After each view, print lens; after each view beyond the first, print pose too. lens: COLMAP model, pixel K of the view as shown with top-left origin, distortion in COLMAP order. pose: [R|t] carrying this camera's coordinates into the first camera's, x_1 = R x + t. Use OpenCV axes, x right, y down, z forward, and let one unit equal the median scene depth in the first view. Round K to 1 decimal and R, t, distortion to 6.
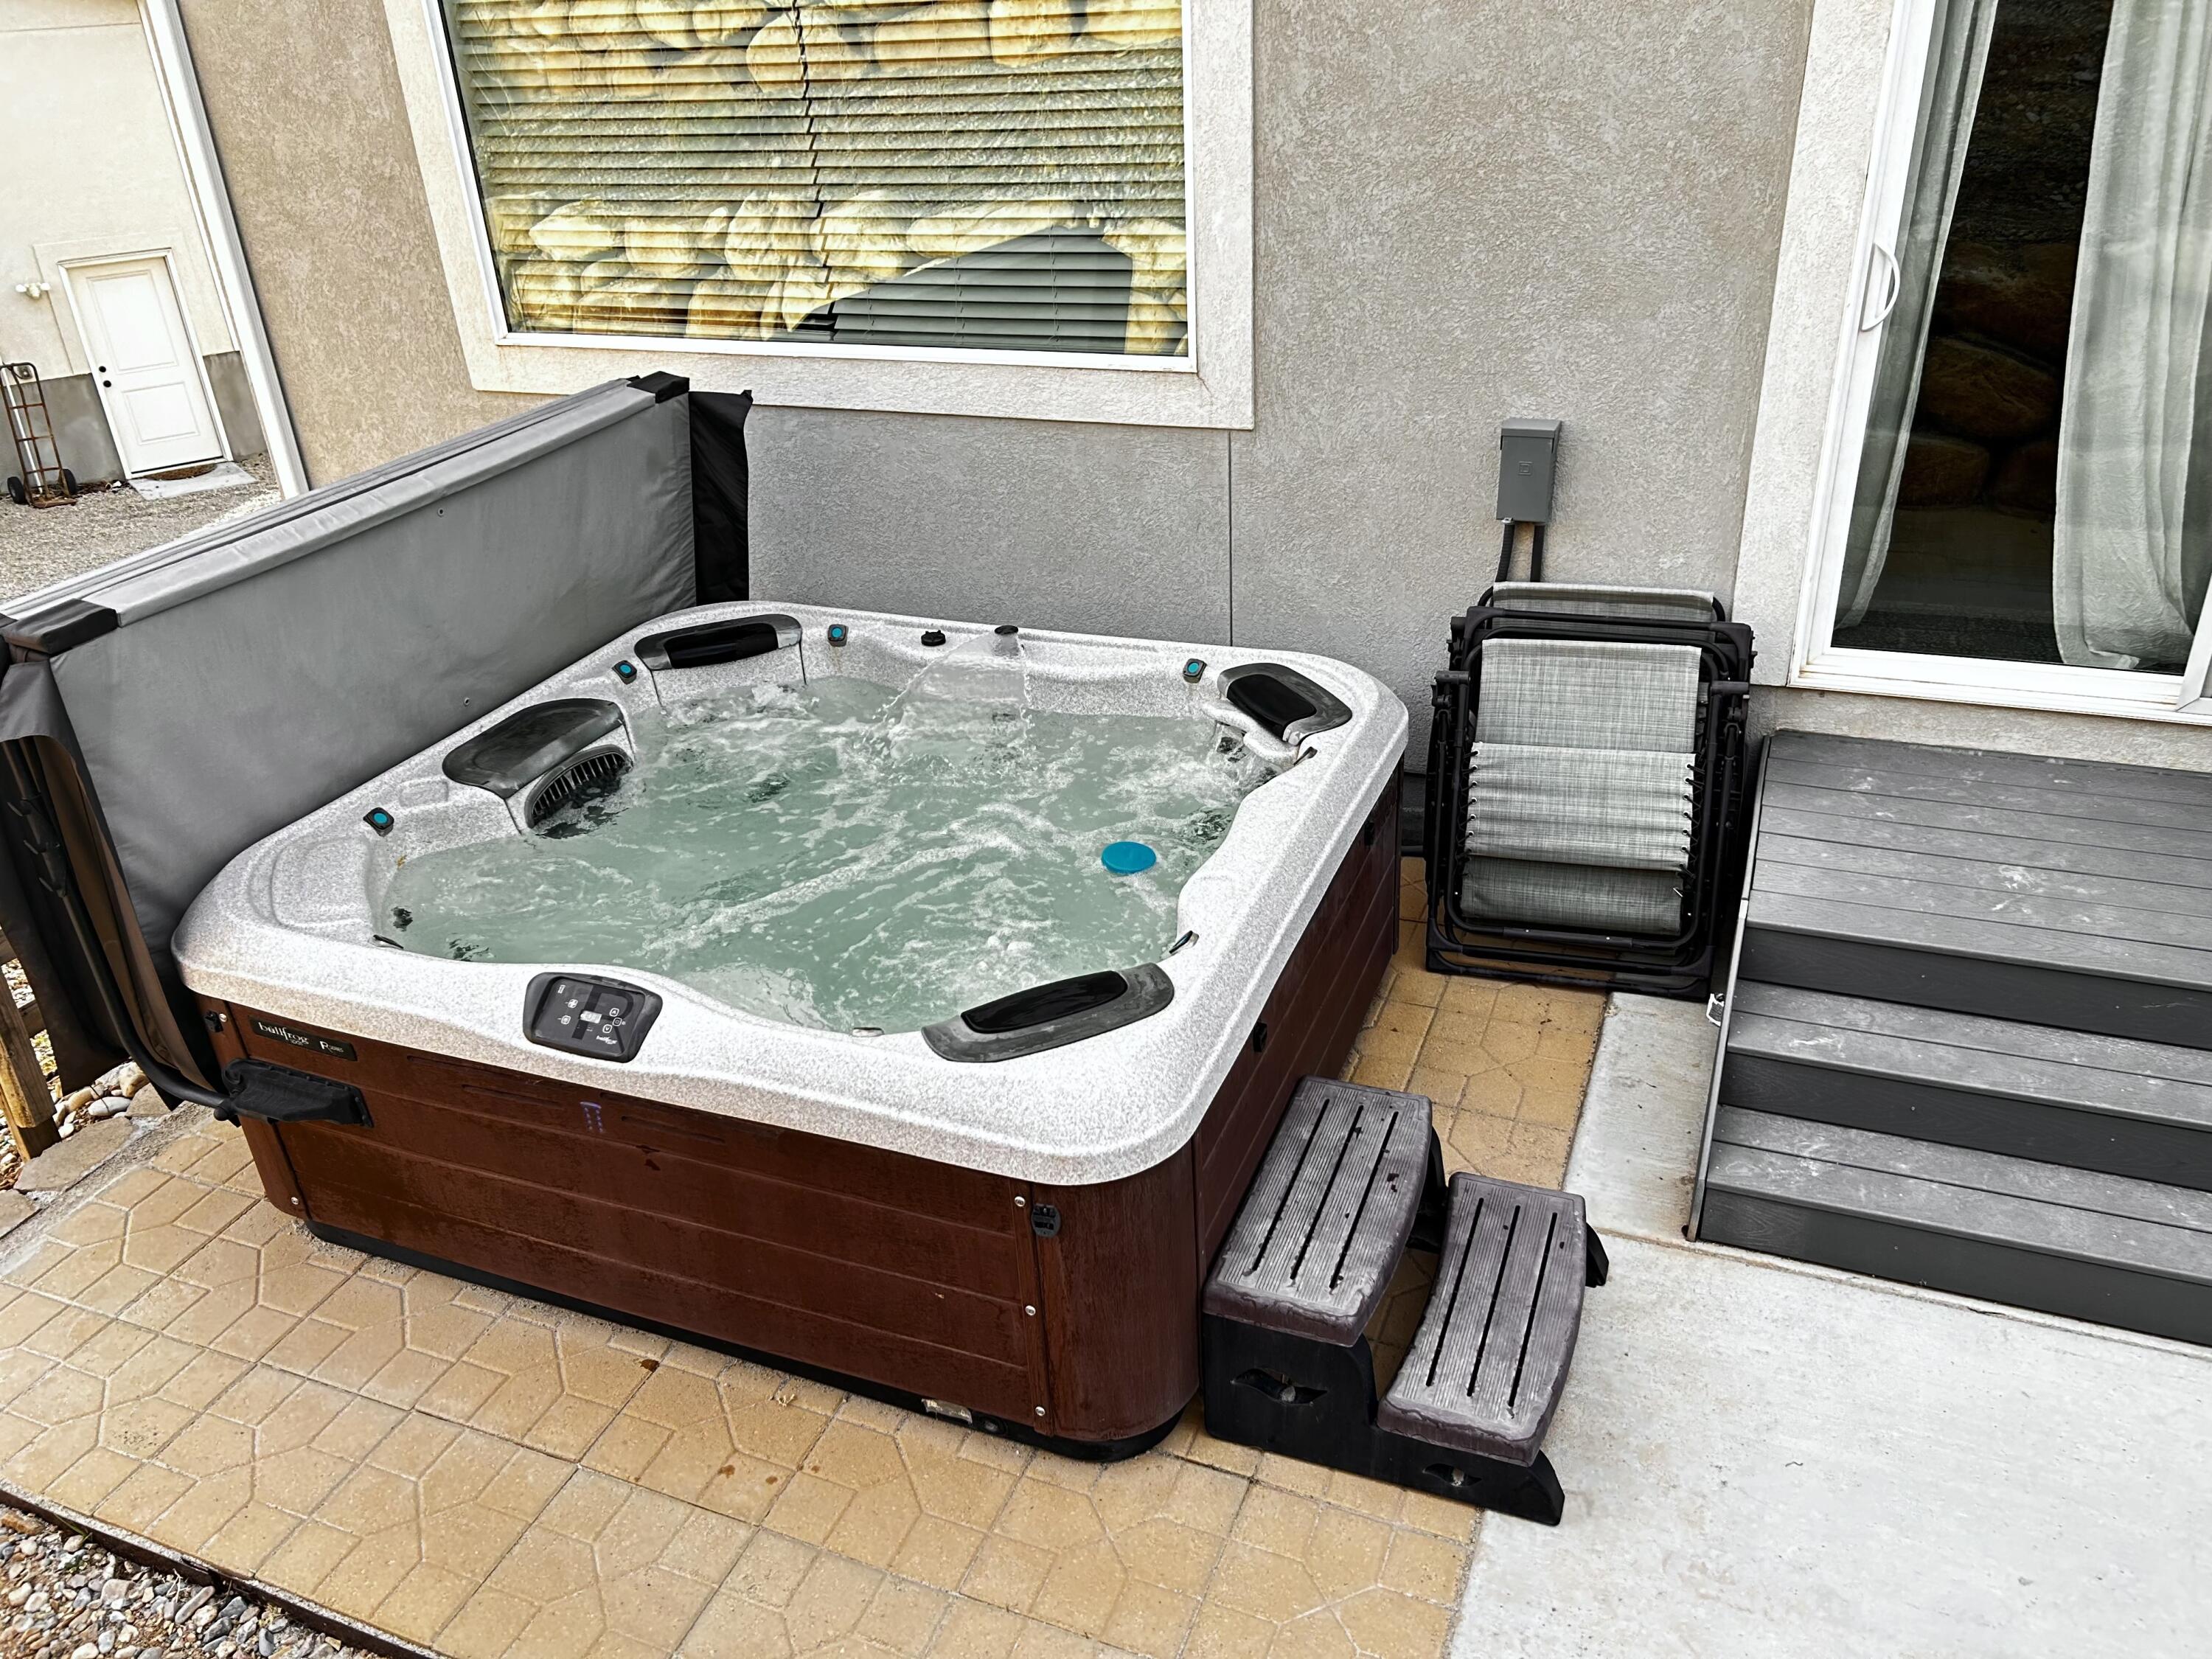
lens RADIAL K [[1680.4, 0, 1106.0], [0, 1680.4, 829.5], [0, 0, 1]] dist [0.118867, -0.000280]
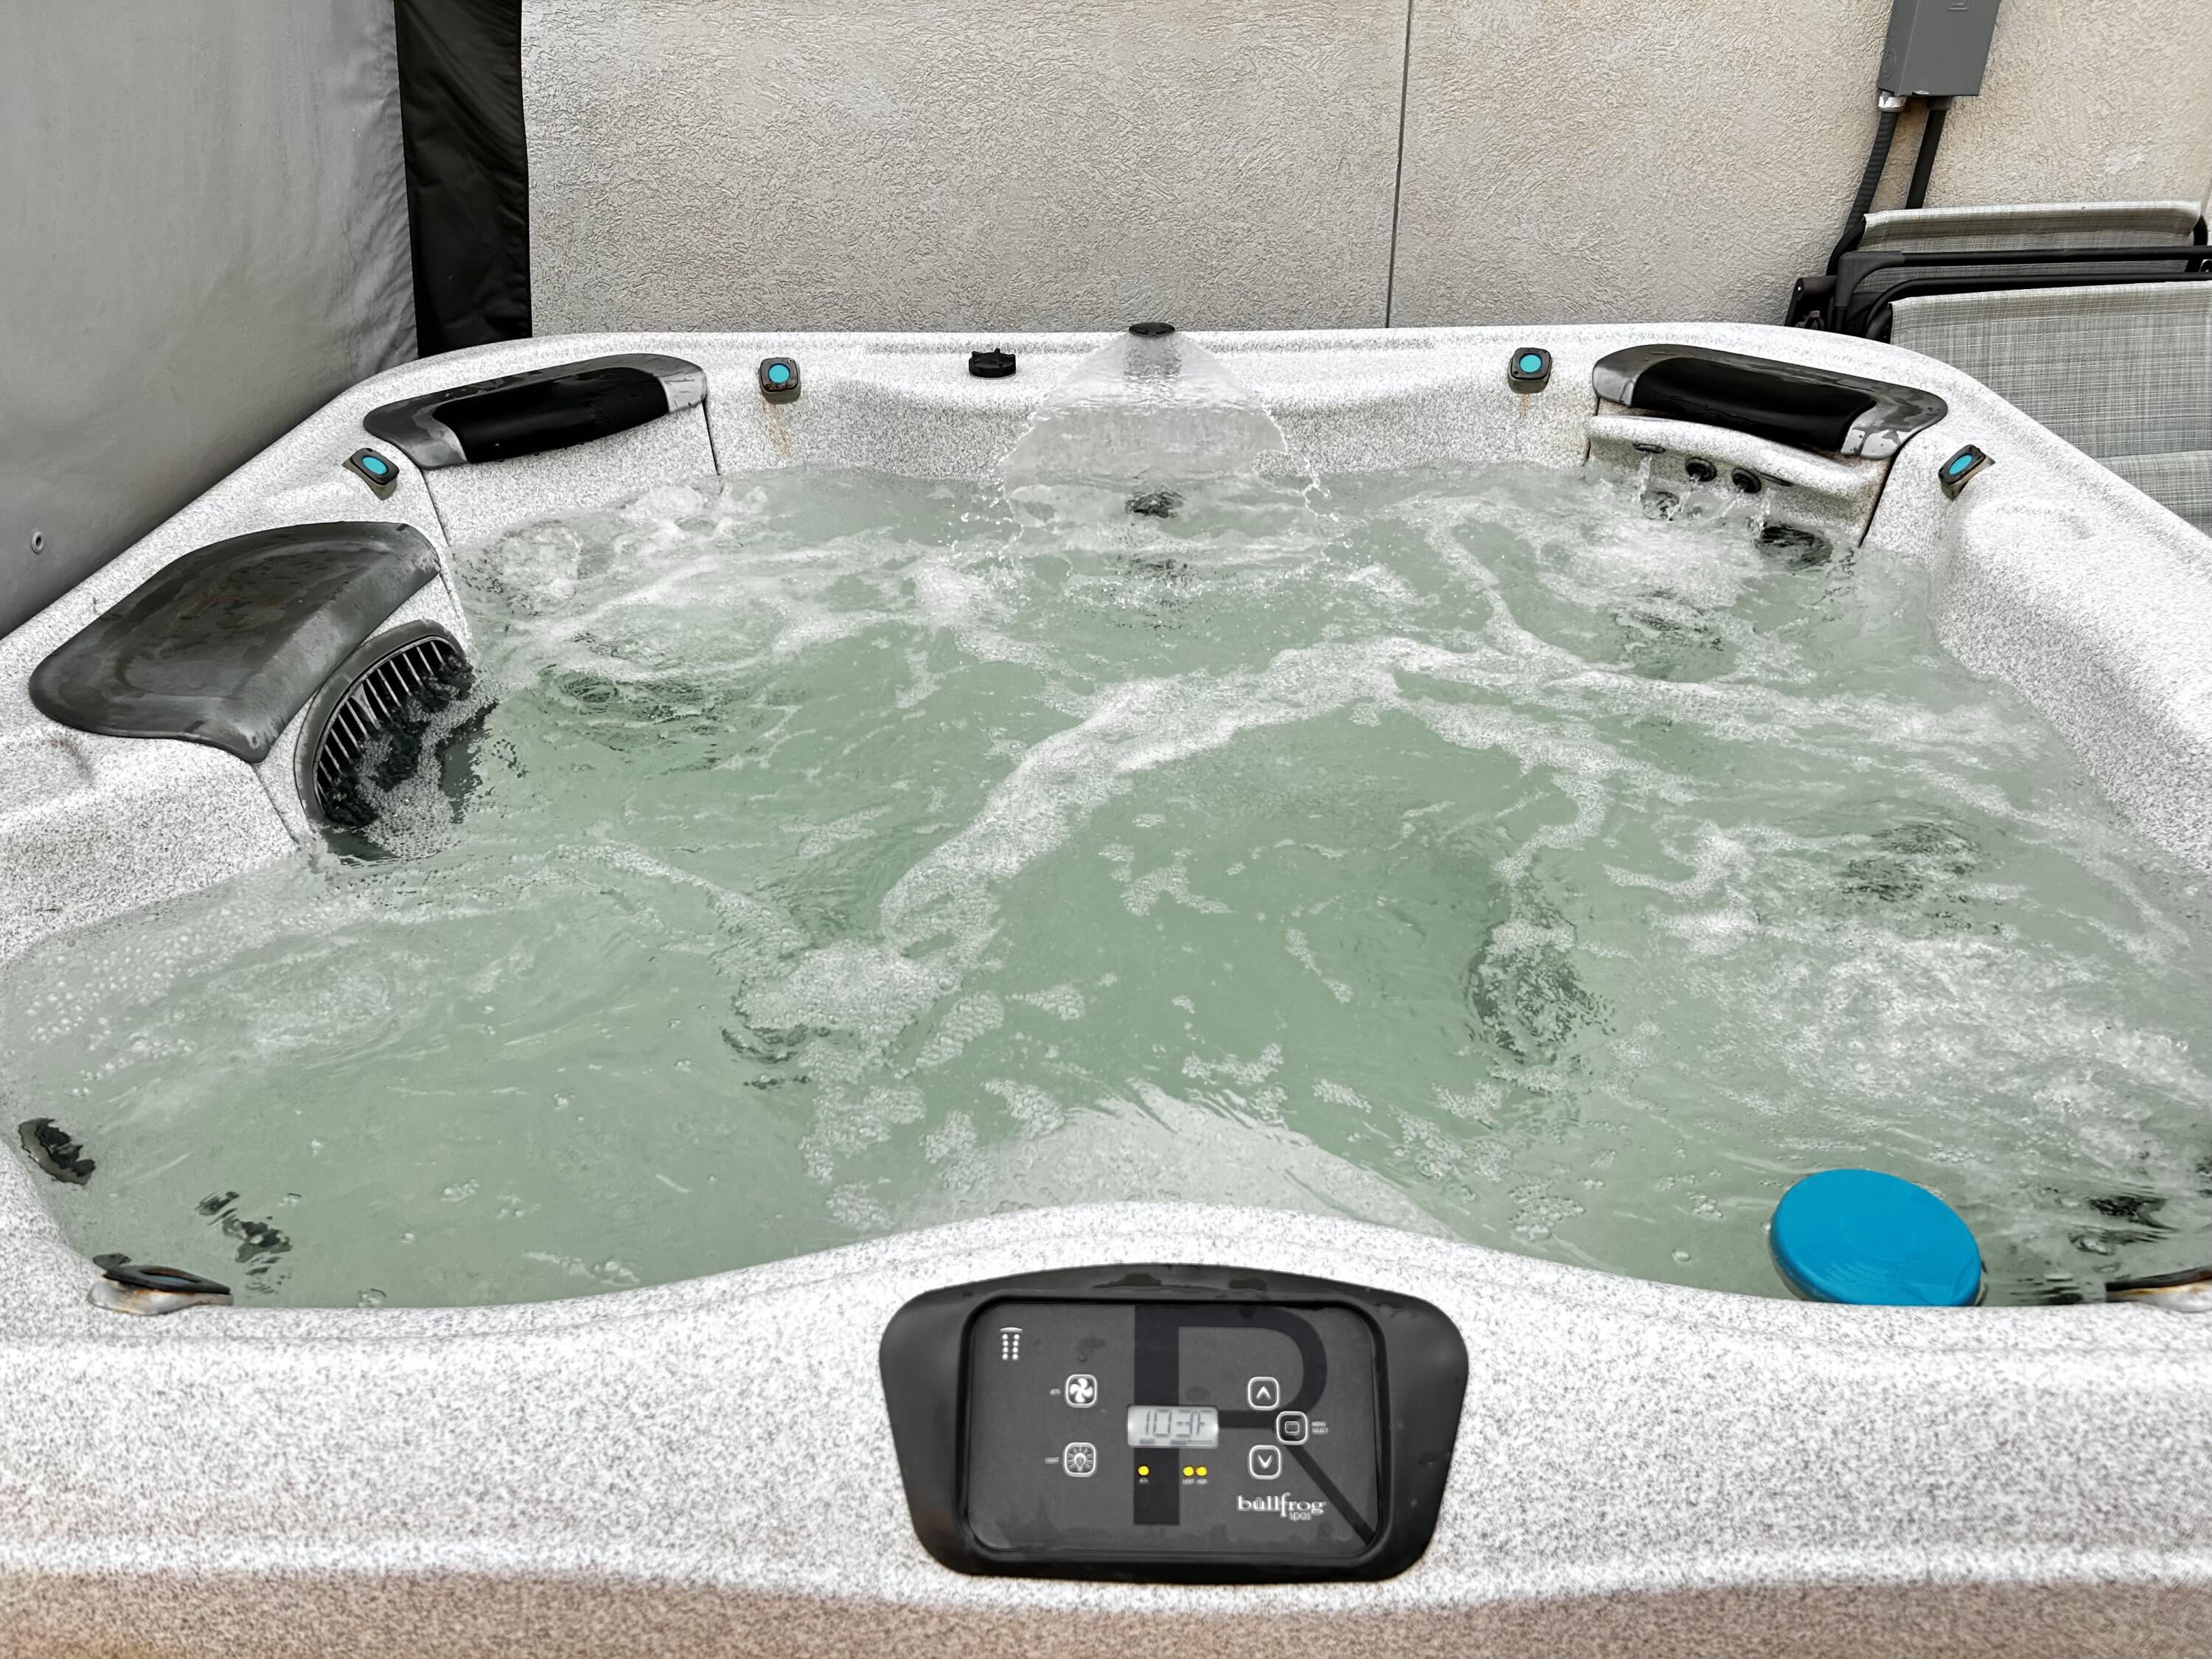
lens RADIAL K [[1710.1, 0, 1106.0], [0, 1710.1, 829.5], [0, 0, 1]] dist [0.019094, 0.000609]
pose [[0.934221, -0.148462, 0.324329, -0.263671], [0.137328, 0.988879, 0.057090, 0.000308], [-0.329198, -0.008796, 0.944220, 0.511810]]
